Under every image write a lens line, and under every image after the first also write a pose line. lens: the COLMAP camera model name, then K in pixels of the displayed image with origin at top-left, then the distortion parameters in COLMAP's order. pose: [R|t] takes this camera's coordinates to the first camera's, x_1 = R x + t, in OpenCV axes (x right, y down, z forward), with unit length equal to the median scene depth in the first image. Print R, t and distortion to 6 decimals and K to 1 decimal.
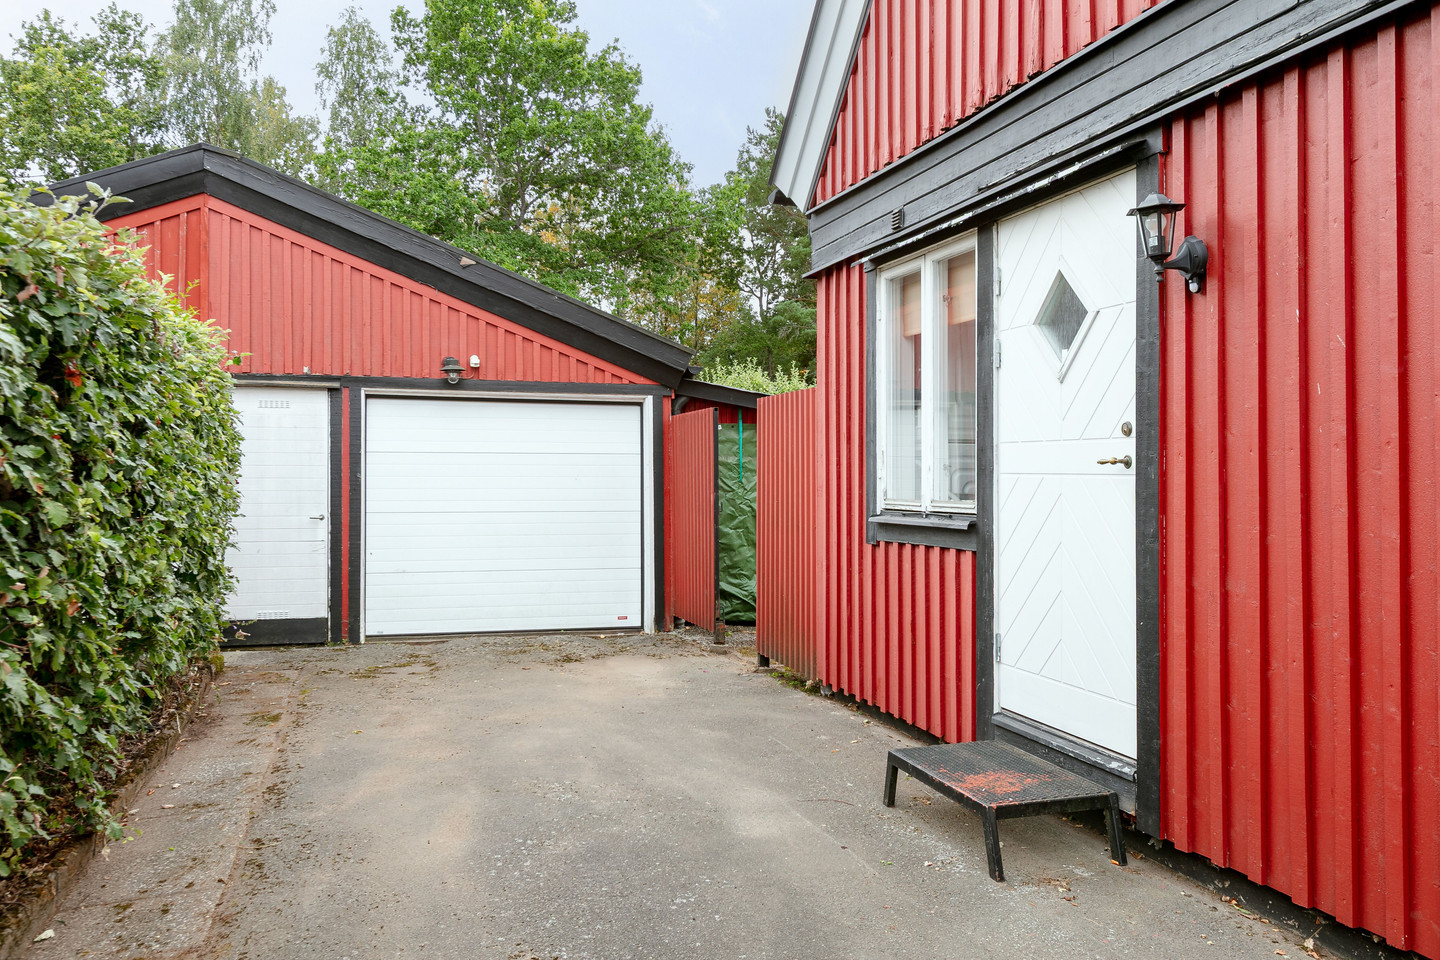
lens RADIAL K [[1158.5, 0, 720.0], [0, 1158.5, 480.0], [0, 0, 1]] dist [0.000453, 0.004831]
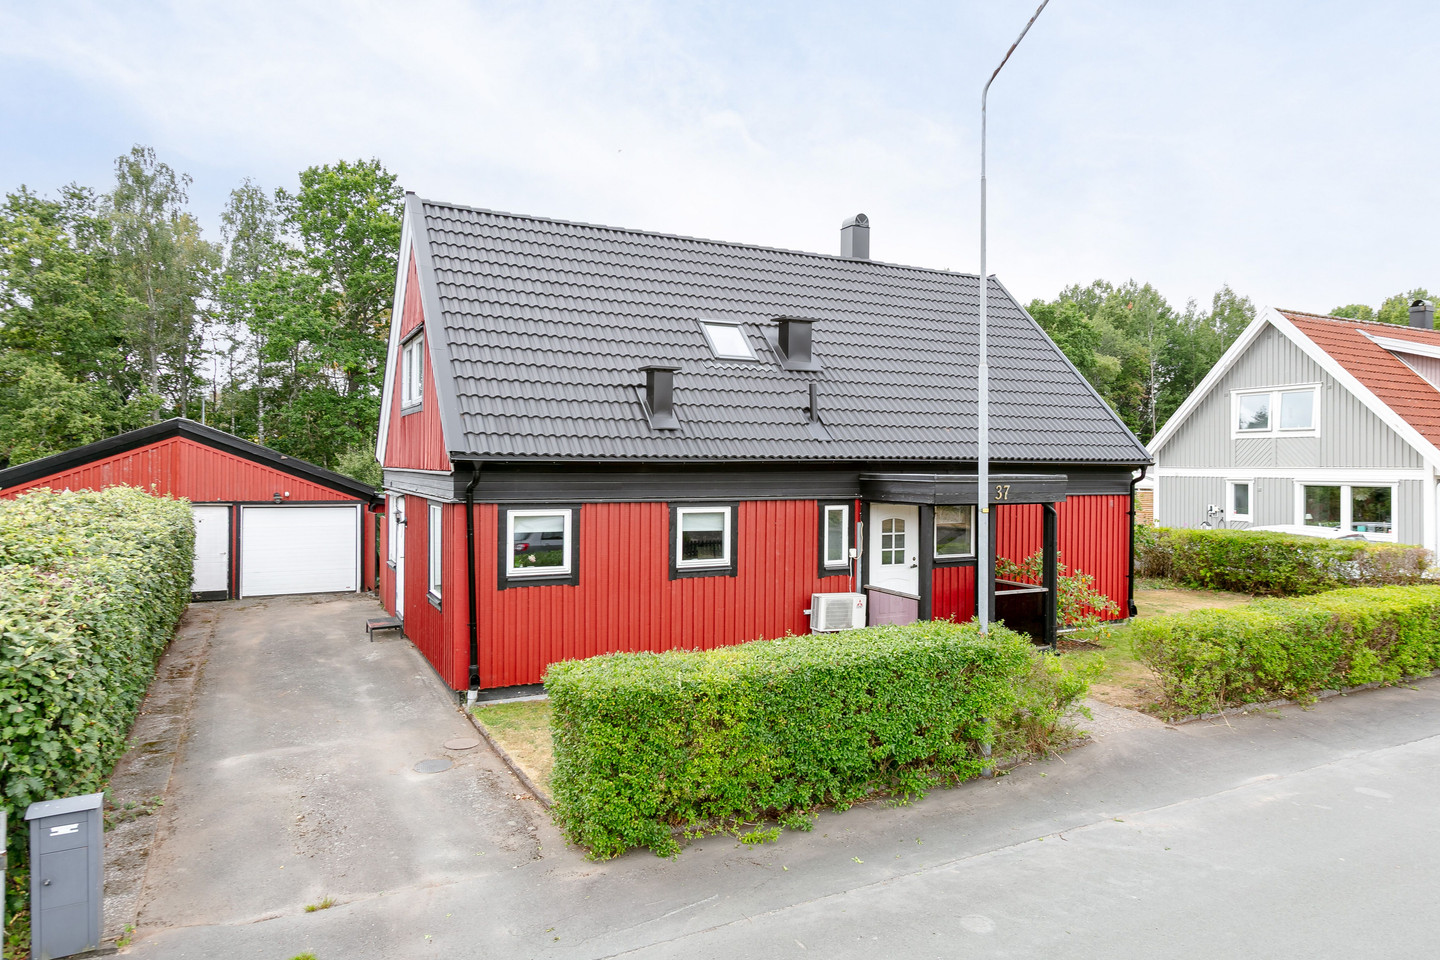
lens RADIAL K [[877.0, 0, 721.4], [0, 877.0, 466.2], [0, 0, 1]] dist [-0.017136, 0.030154]
pose [[0.982454, 0.006138, 0.186403, 0.380442], [-0.005000, 0.999966, -0.006573, -0.150072], [-0.186437, 0.005526, 0.982451, -1.127278]]
